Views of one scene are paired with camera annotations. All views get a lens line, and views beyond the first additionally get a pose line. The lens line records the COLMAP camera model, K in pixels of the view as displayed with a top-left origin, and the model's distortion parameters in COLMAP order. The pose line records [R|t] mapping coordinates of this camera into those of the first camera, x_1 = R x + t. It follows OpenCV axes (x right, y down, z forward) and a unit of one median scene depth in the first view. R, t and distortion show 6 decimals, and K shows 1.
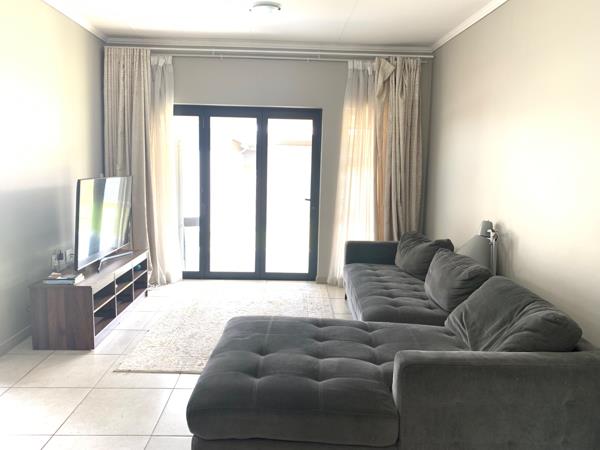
lens RADIAL K [[461.9, 0, 296.7], [0, 461.9, 219.6], [0, 0, 1]] dist [0.061340, -0.072486]
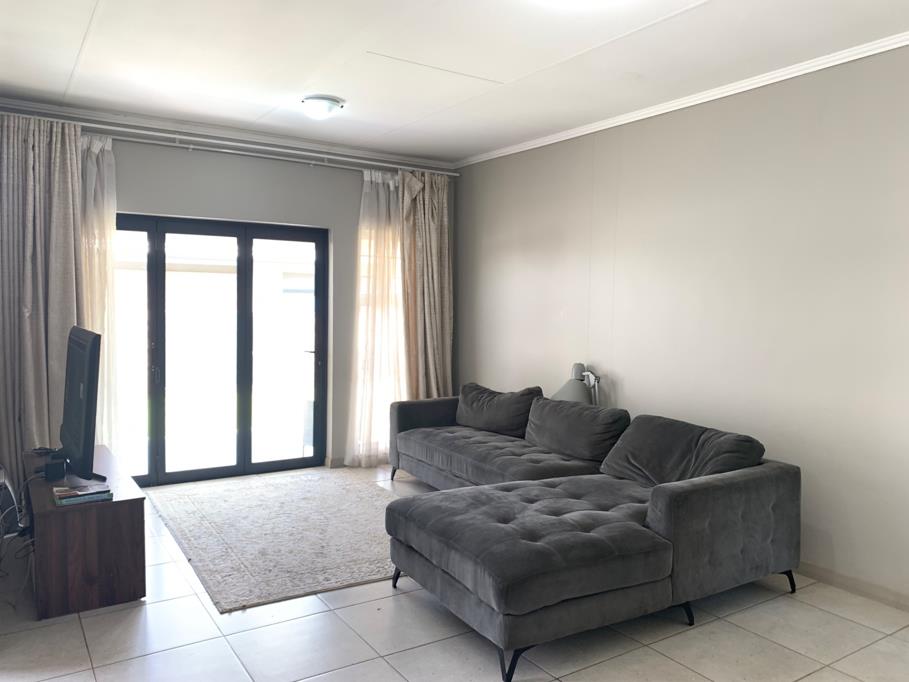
lens RADIAL K [[699.8, 0, 449.5], [0, 699.8, 332.8], [0, 0, 1]] dist [0.061340, -0.072486]
pose [[0.854739, -0.032037, 0.518069, -0.387834], [0.069426, 0.996181, -0.052941, -0.001064], [-0.514394, 0.081218, 0.853699, -0.047758]]
